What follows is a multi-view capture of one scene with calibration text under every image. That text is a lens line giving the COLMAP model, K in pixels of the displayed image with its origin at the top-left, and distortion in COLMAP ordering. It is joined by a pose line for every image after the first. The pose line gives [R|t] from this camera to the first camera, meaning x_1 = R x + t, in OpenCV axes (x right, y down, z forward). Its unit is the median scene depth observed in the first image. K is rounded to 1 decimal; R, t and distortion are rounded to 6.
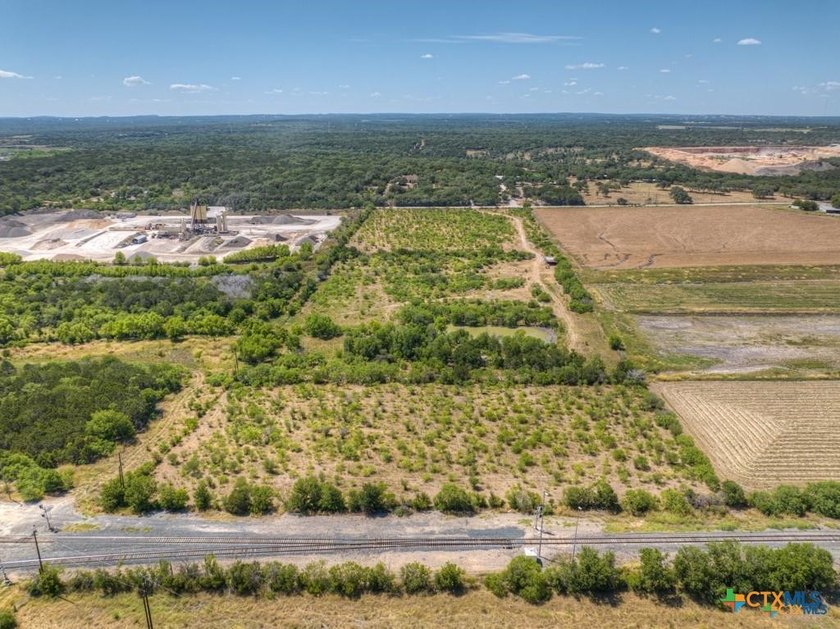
lens RADIAL K [[590.8, 0, 420.0], [0, 590.8, 314.5], [0, 0, 1]] dist [-0.034298, 0.003739]
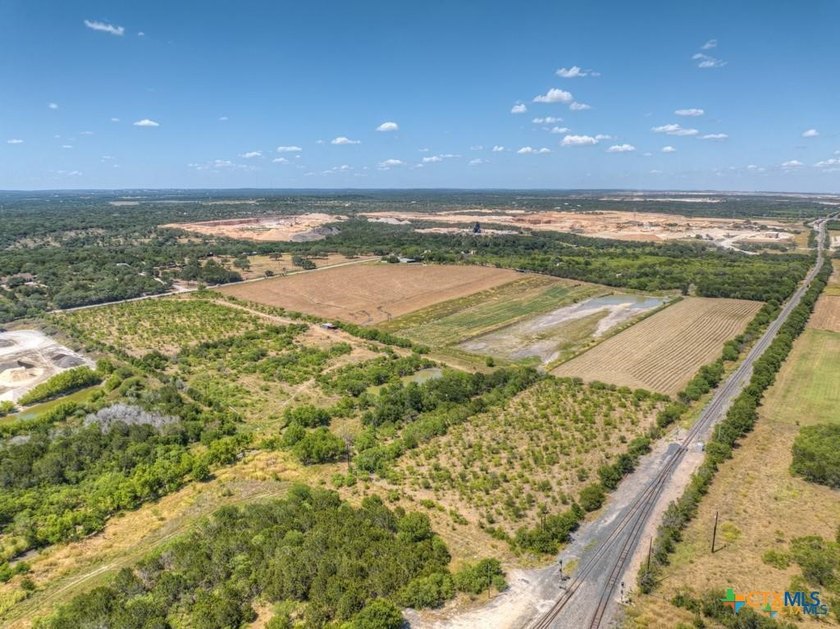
lens RADIAL K [[590.8, 0, 420.0], [0, 590.8, 314.5], [0, 0, 1]] dist [-0.034298, 0.003739]
pose [[0.615432, -0.163809, 0.770980, -0.694970], [0.254148, 0.967162, 0.002619, -0.089421], [-0.746091, 0.194331, 0.636854, 0.163896]]
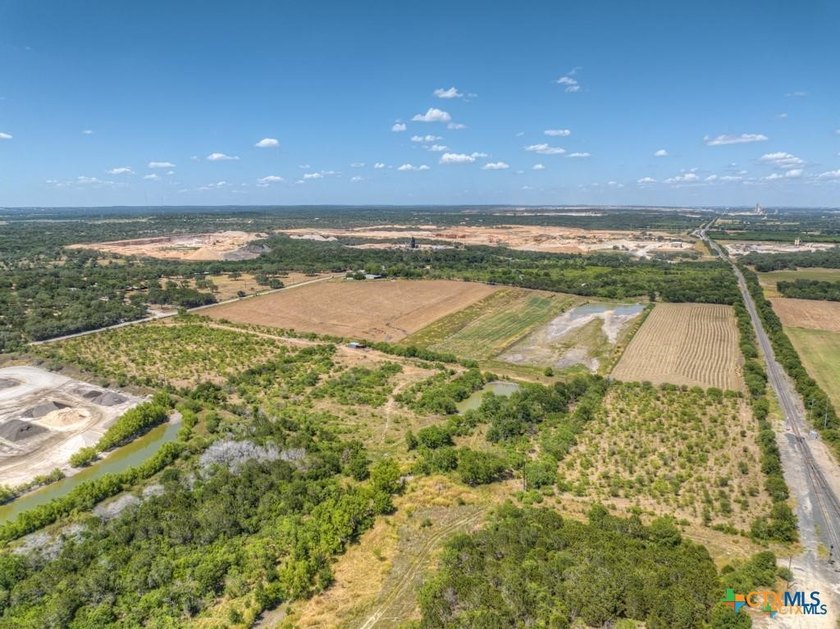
lens RADIAL K [[590.8, 0, 420.0], [0, 590.8, 314.5], [0, 0, 1]] dist [-0.034298, 0.003739]
pose [[0.449868, -0.163938, 0.877920, -0.869011], [0.291456, 0.956139, 0.029195, -0.181487], [-0.844199, 0.242741, 0.477917, 0.443679]]
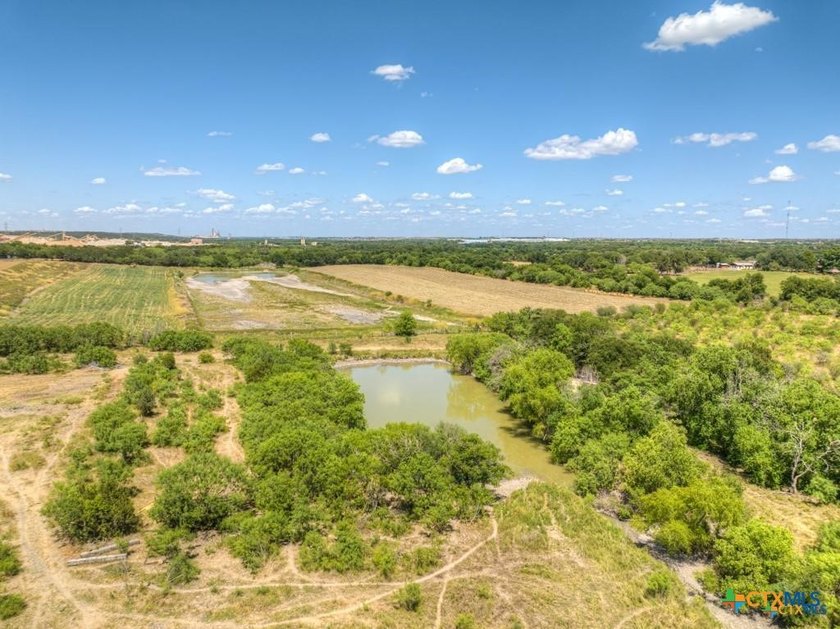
lens RADIAL K [[590.8, 0, 420.0], [0, 590.8, 314.5], [0, 0, 1]] dist [-0.034298, 0.003739]
pose [[-0.399005, -0.119910, 0.909075, -0.163704], [0.284385, 0.926343, 0.247008, -0.082299], [-0.871734, 0.357085, -0.335515, 0.962954]]
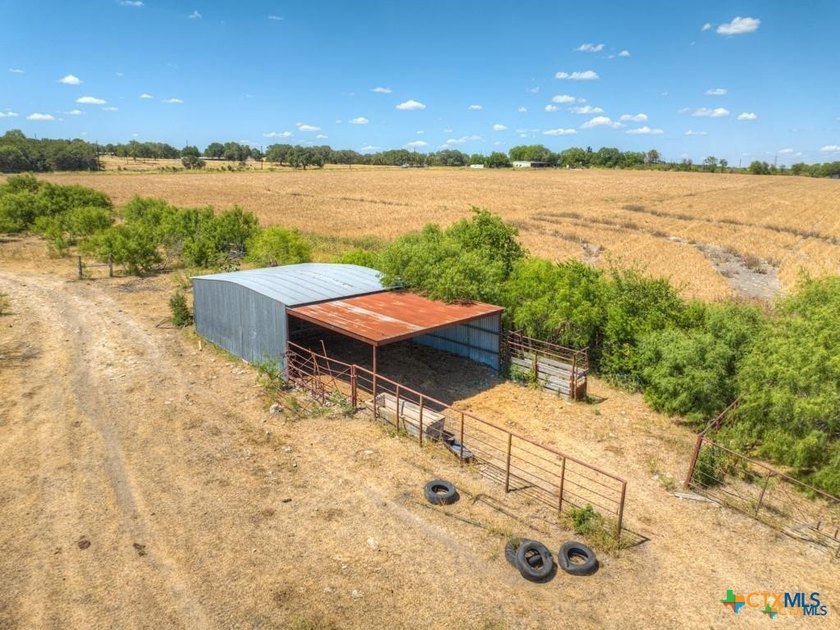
lens RADIAL K [[597.9, 0, 422.5], [0, 597.9, 301.4], [0, 0, 1]] dist [-0.057859, 0.033842]
pose [[0.641732, -0.156944, 0.750699, 0.233928], [0.237523, 0.971382, 0.000035, -0.113521], [-0.729220, 0.178286, 0.660645, 1.200539]]
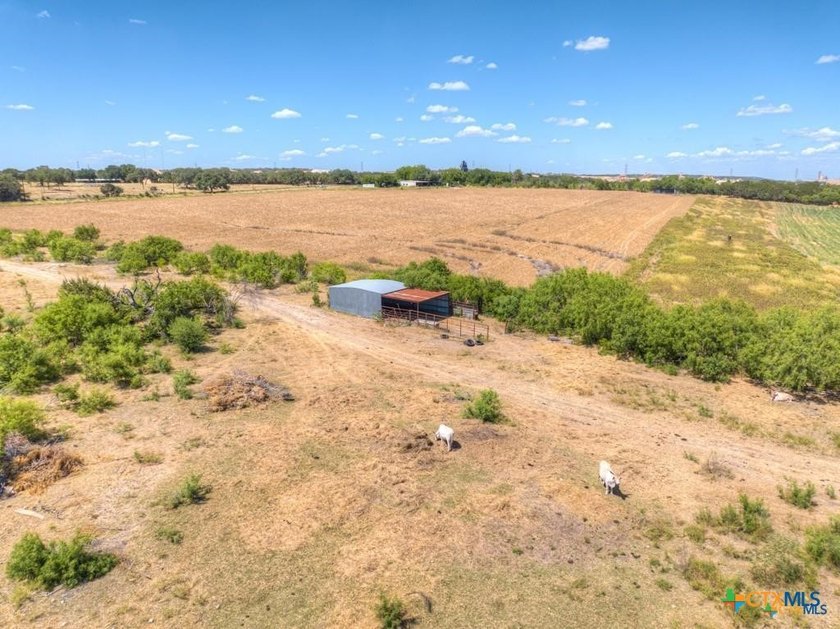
lens RADIAL K [[590.8, 0, 420.0], [0, 590.8, 314.5], [0, 0, 1]] dist [-0.034298, 0.003739]
pose [[0.481575, -0.194159, 0.854627, 0.113777], [0.282929, 0.957381, 0.058074, -0.117773], [-0.829479, 0.213832, 0.515984, 1.145606]]
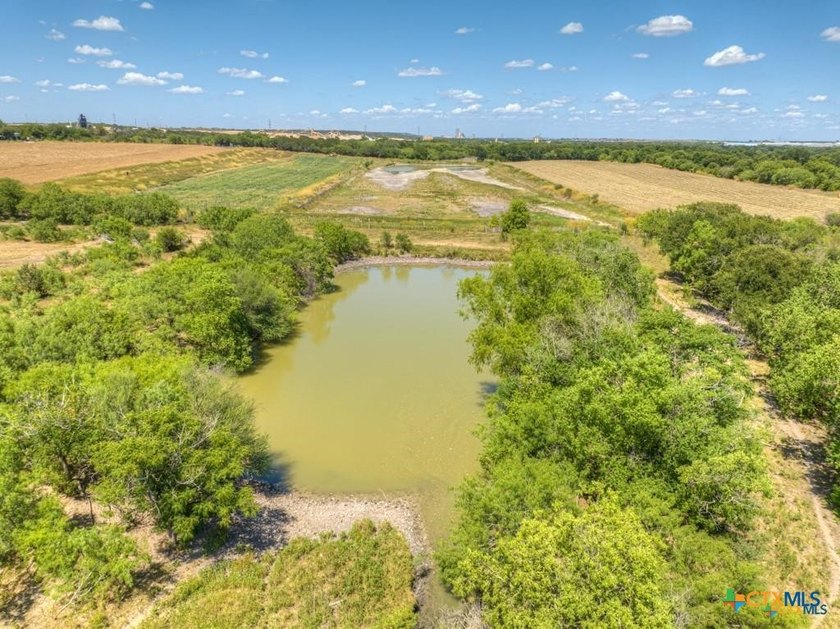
lens RADIAL K [[597.9, 0, 422.5], [0, 597.9, 300.9], [0, 0, 1]] dist [-0.057859, 0.033842]
pose [[-0.014049, -0.264839, 0.964190, -0.088121], [0.306380, 0.916763, 0.256276, -0.025412], [-0.951806, 0.299009, 0.068262, 0.862839]]
